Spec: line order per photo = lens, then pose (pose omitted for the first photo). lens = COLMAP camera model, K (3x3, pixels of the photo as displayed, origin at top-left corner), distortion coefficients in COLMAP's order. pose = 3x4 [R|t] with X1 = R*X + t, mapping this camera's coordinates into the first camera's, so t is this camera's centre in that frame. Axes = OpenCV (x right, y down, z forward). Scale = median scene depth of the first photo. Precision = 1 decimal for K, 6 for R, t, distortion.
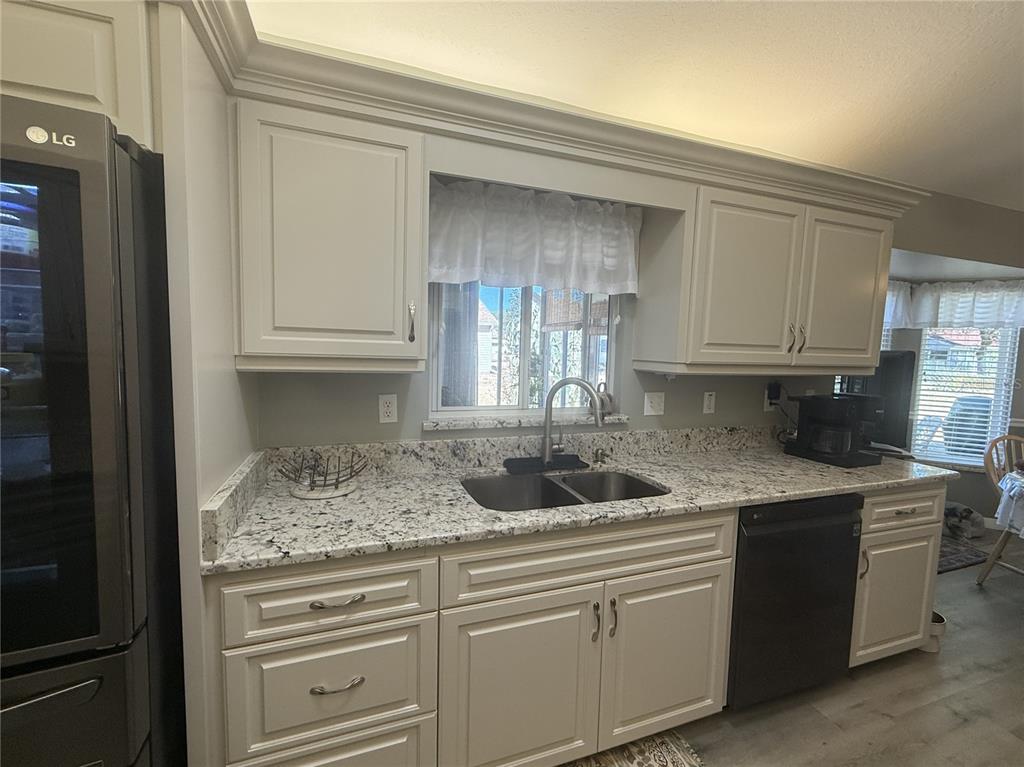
lens RADIAL K [[441.5, 0, 509.8], [0, 441.5, 371.0], [0, 0, 1]] dist [0.002063, -0.000261]
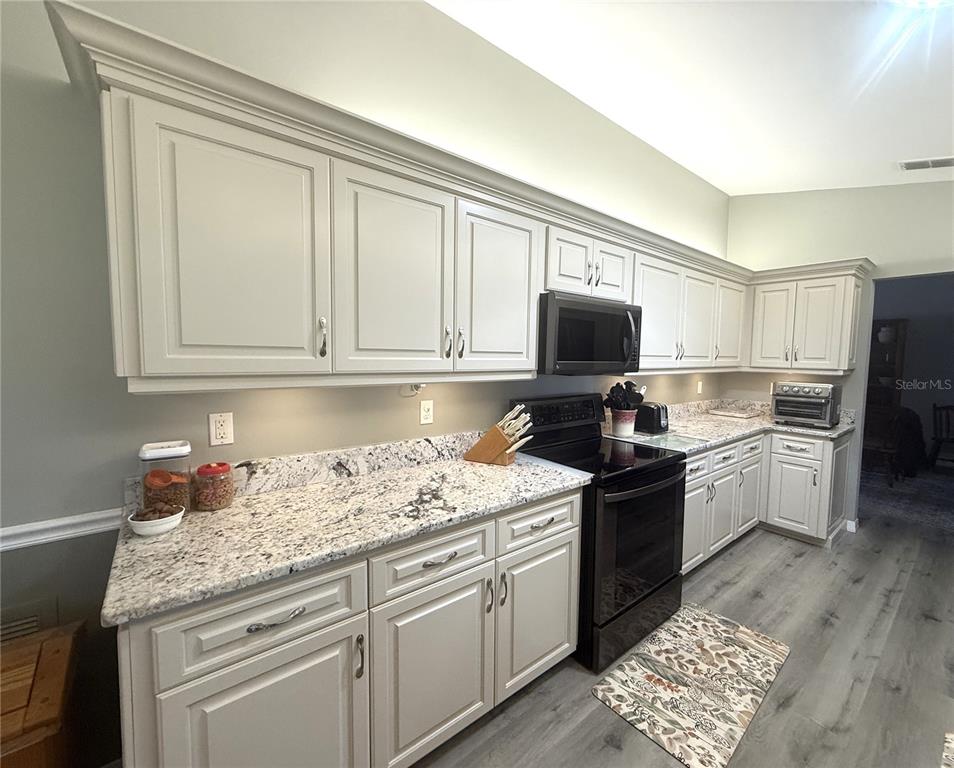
lens RADIAL K [[452.2, 0, 475.7], [0, 452.2, 385.5], [0, 0, 1]] dist [-0.004289, 0.000845]
pose [[0.929937, -0.041864, 0.365329, -0.271196], [0.039930, 0.999120, 0.012851, -0.001014], [-0.365546, 0.002637, 0.930790, -0.099324]]
